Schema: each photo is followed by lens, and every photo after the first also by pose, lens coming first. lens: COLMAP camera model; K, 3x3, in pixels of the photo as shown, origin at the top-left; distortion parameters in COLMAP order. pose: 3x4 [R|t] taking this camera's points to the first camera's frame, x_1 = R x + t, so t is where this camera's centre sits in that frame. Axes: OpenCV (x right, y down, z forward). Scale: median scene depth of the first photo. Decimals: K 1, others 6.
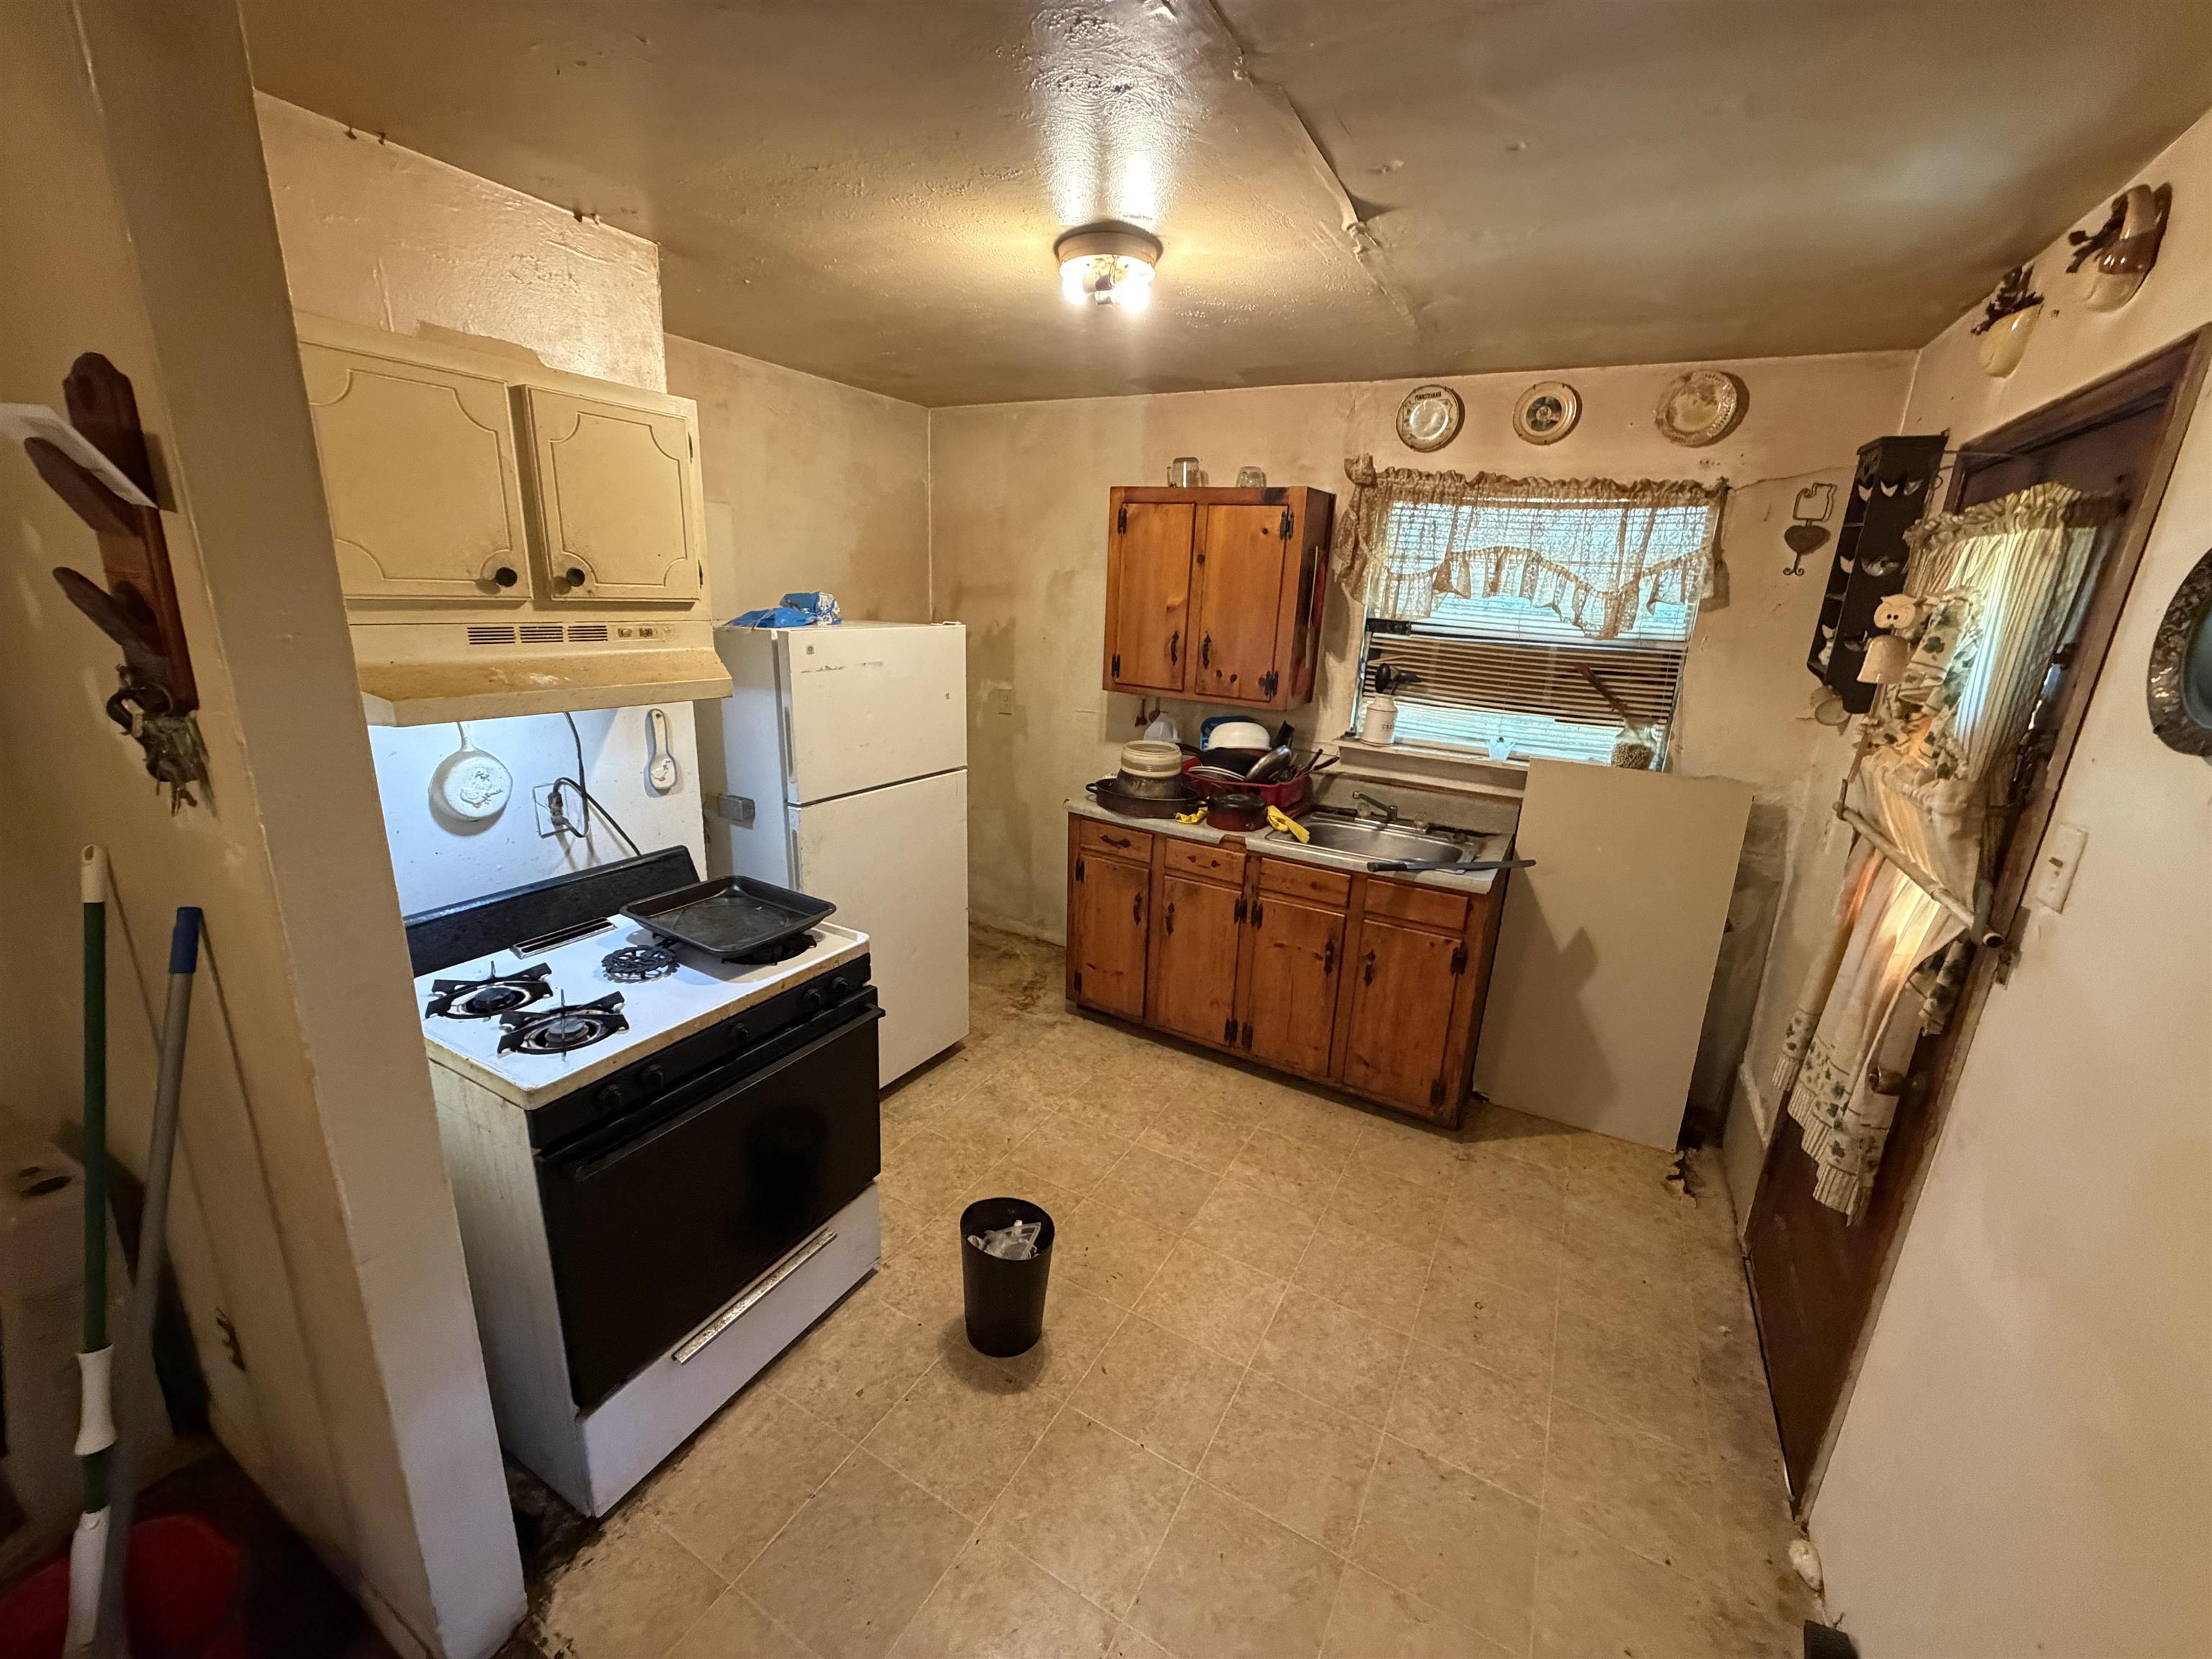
lens RADIAL K [[890.0, 0, 1113.1], [0, 890.0, 827.3], [0, 0, 1]] dist [0.001535, -0.000878]
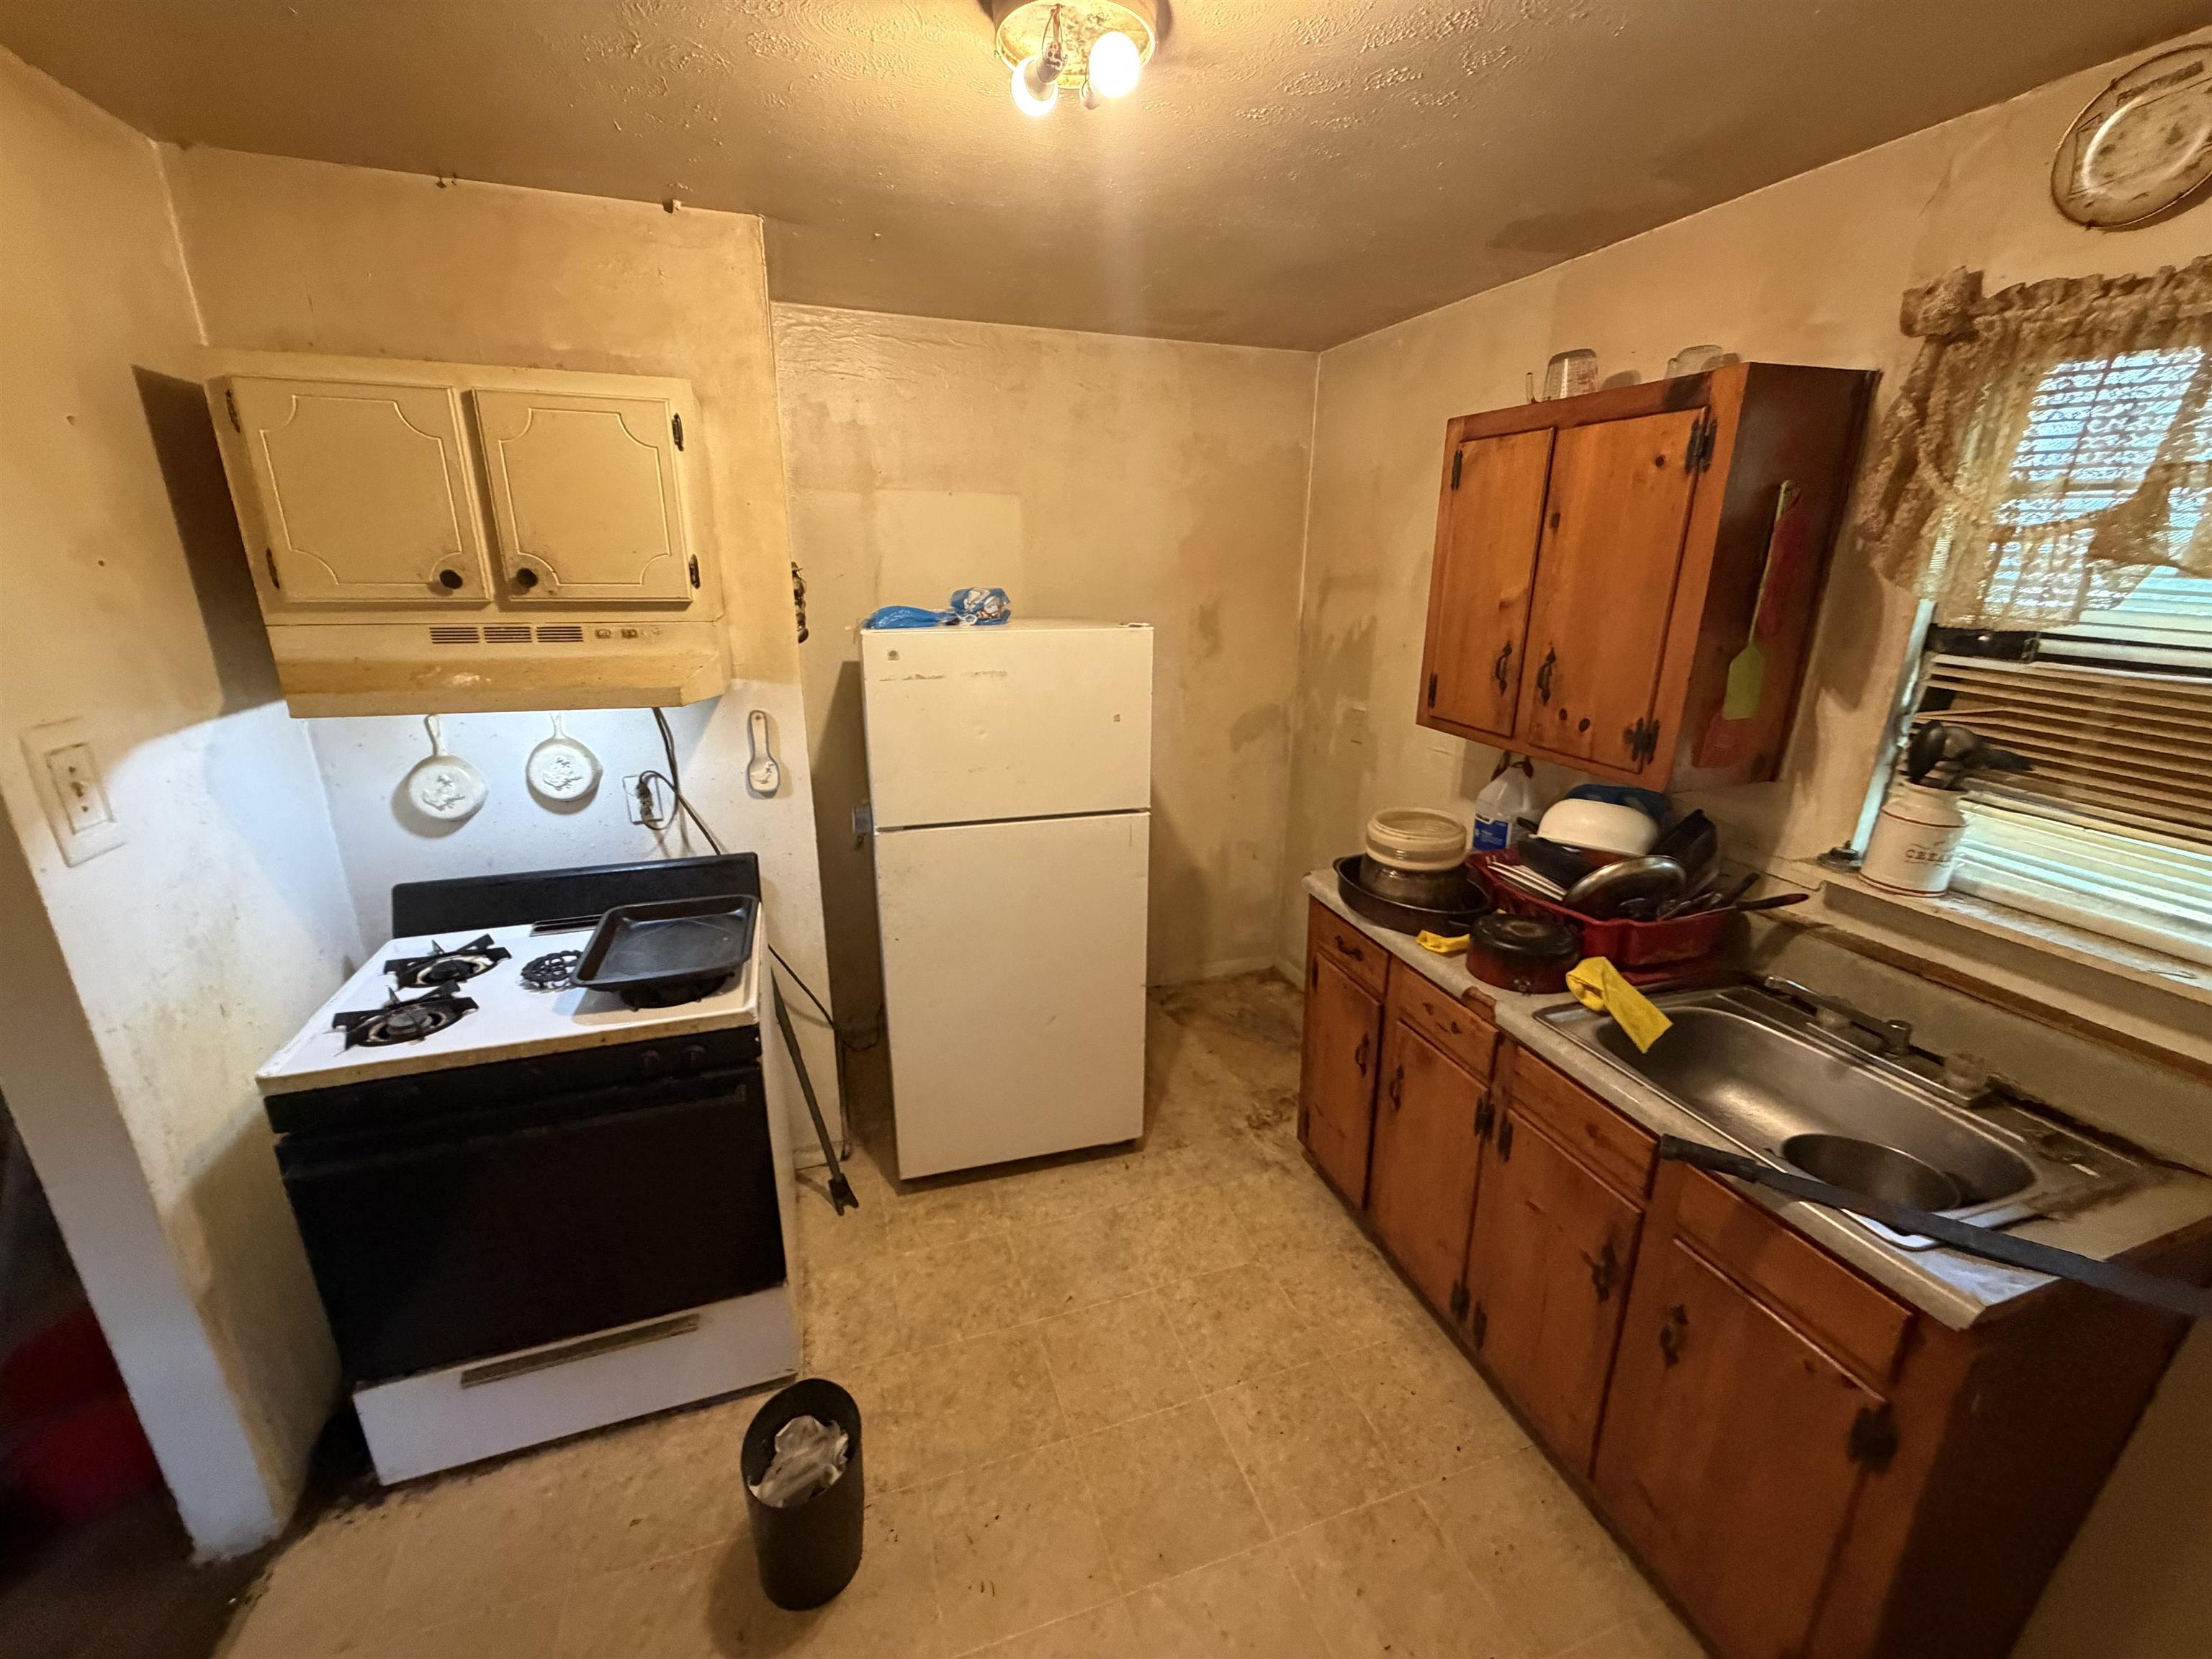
lens RADIAL K [[890.0, 0, 1107.1], [0, 890.0, 827.9], [0, 0, 1]] dist [0.001535, -0.000878]
pose [[0.736183, 0.162193, -0.657060, 0.308319], [-0.157290, 0.985278, 0.066982, -0.094207], [0.658251, 0.054038, 0.750857, 0.375059]]
